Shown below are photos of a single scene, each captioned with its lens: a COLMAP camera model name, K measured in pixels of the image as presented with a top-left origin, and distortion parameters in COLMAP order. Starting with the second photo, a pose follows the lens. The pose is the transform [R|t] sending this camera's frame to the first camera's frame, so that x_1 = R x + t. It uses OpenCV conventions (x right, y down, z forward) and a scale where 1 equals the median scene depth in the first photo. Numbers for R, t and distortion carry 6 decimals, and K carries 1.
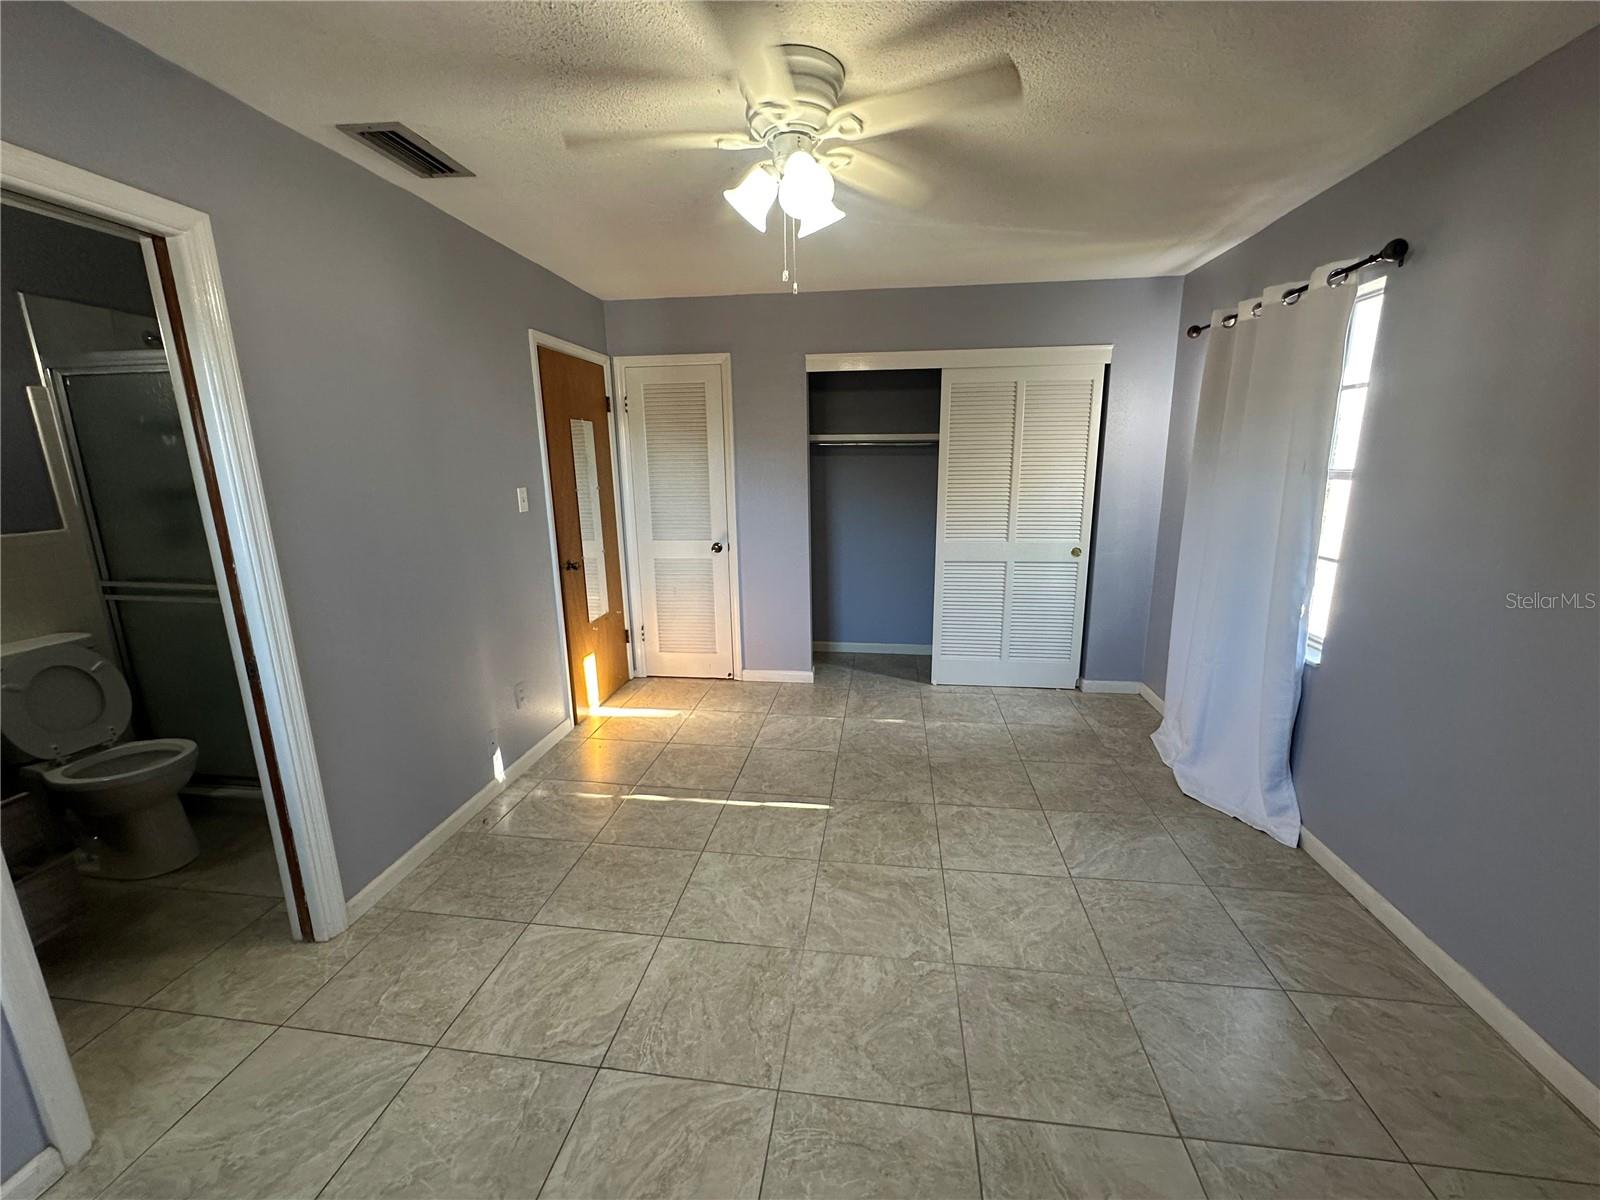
lens RADIAL K [[641.4, 0, 800.0], [0, 641.4, 600.0], [0, 0, 1]] dist [-0.005624, -0.000046]
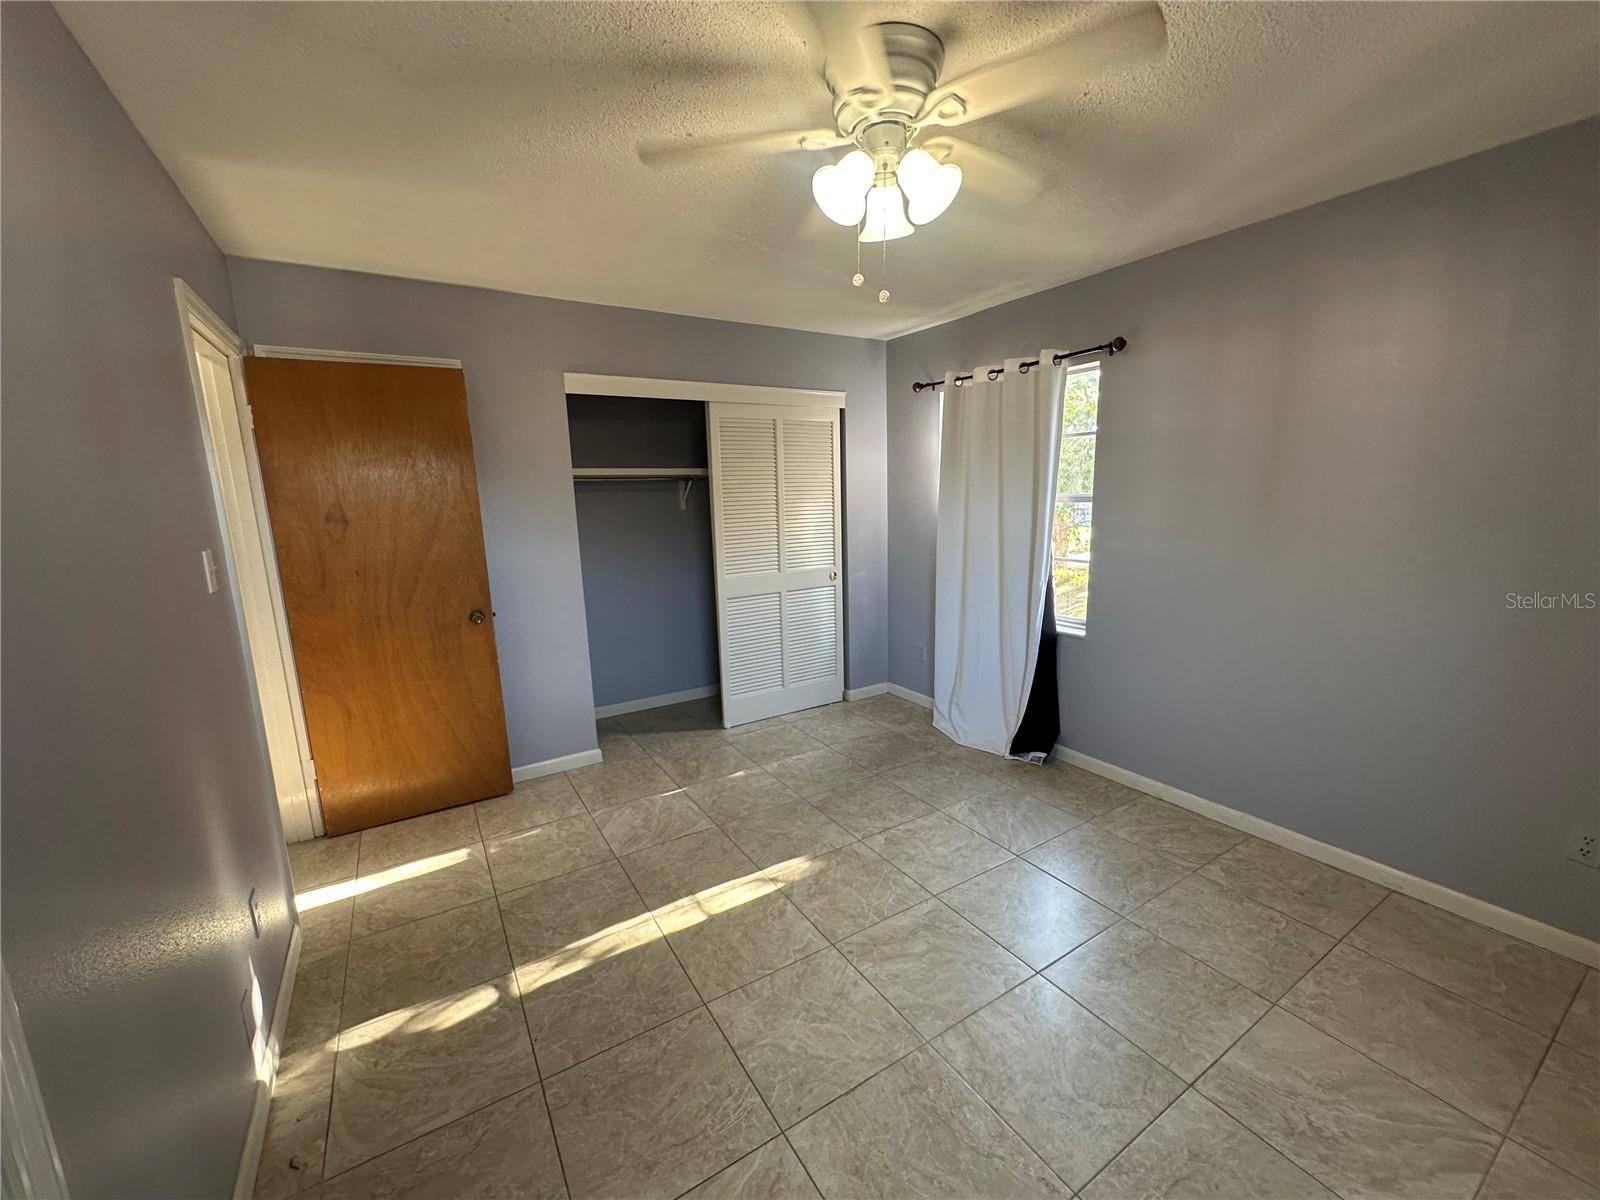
lens RADIAL K [[641.0, 0, 803.1], [0, 641.0, 602.6], [0, 0, 1]] dist [-0.002855, 0.000195]
pose [[0.766859, -0.119548, 0.630584, -0.504983], [0.154137, 0.988050, -0.000129, -0.062956], [-0.623033, 0.097295, 0.776121, 0.304799]]
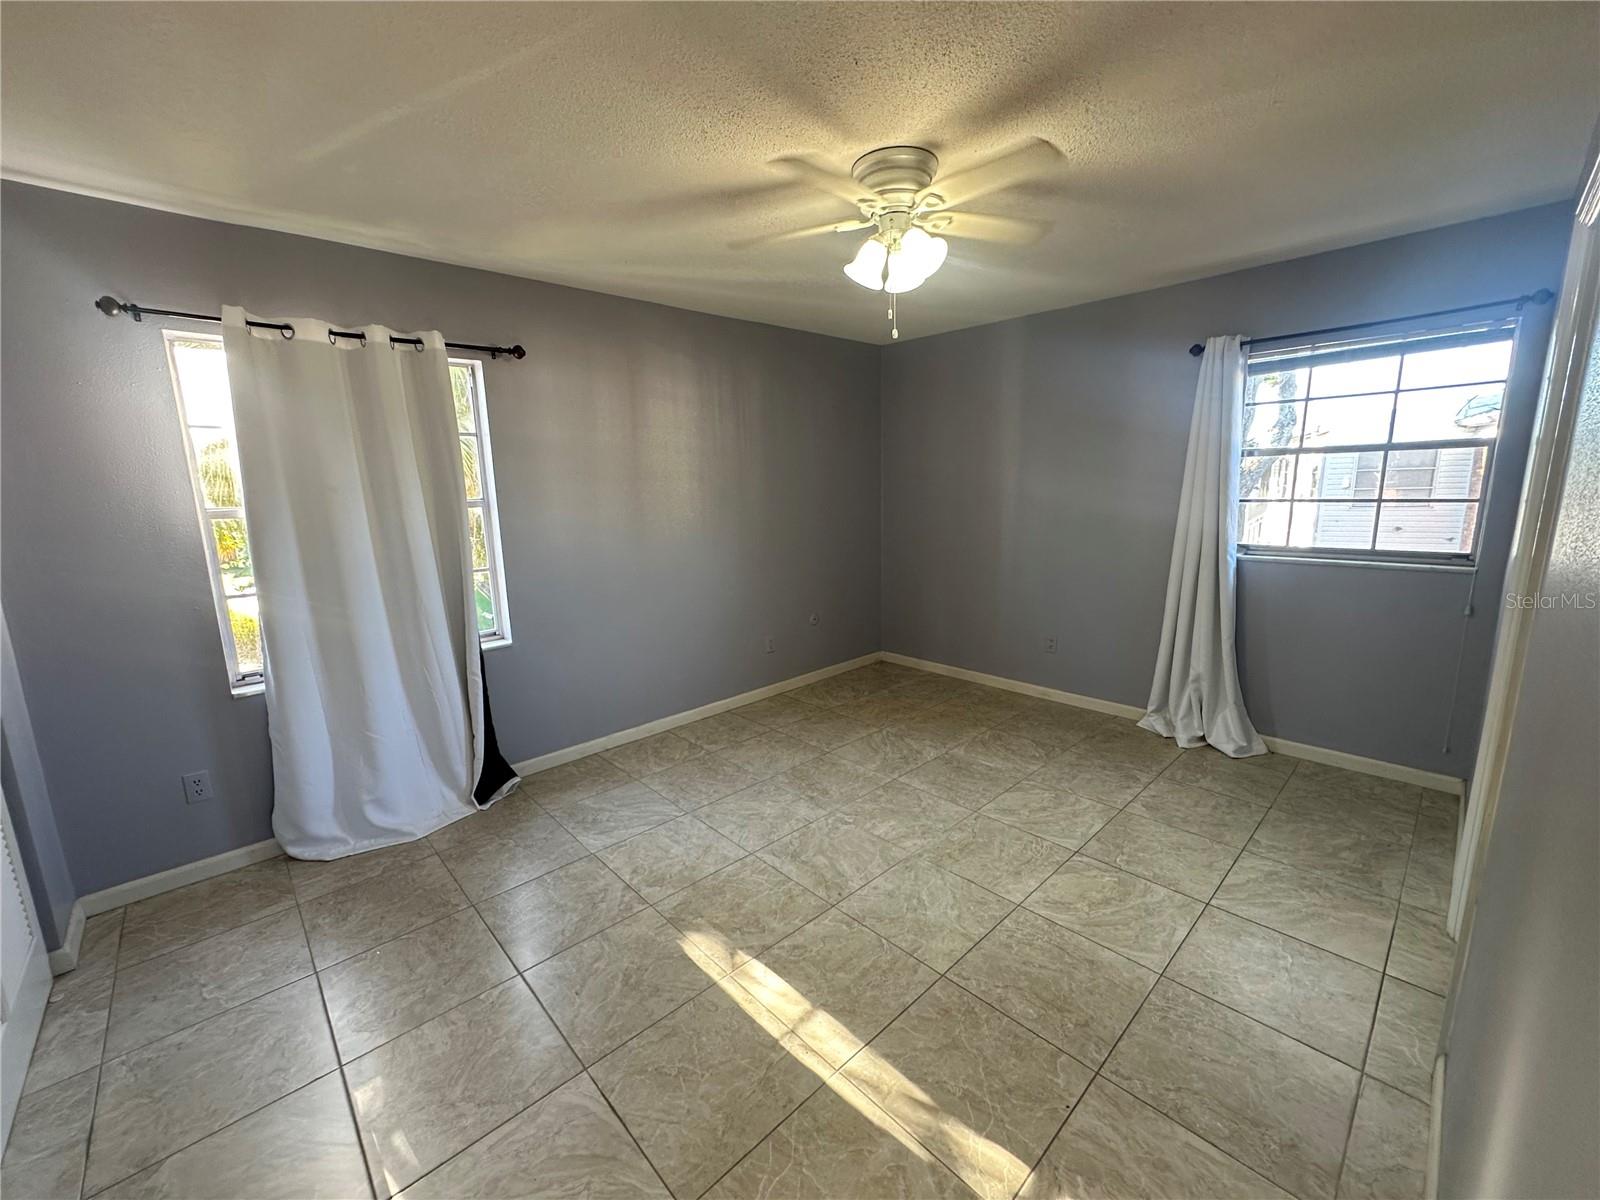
lens RADIAL K [[641.4, 0, 800.0], [0, 641.4, 600.0], [0, 0, 1]] dist [-0.005624, -0.000046]
pose [[-0.777465, -0.083191, 0.623400, -0.481048], [0.170080, 0.926469, 0.335749, -0.328874], [-0.605492, 0.367061, -0.706148, 1.546590]]
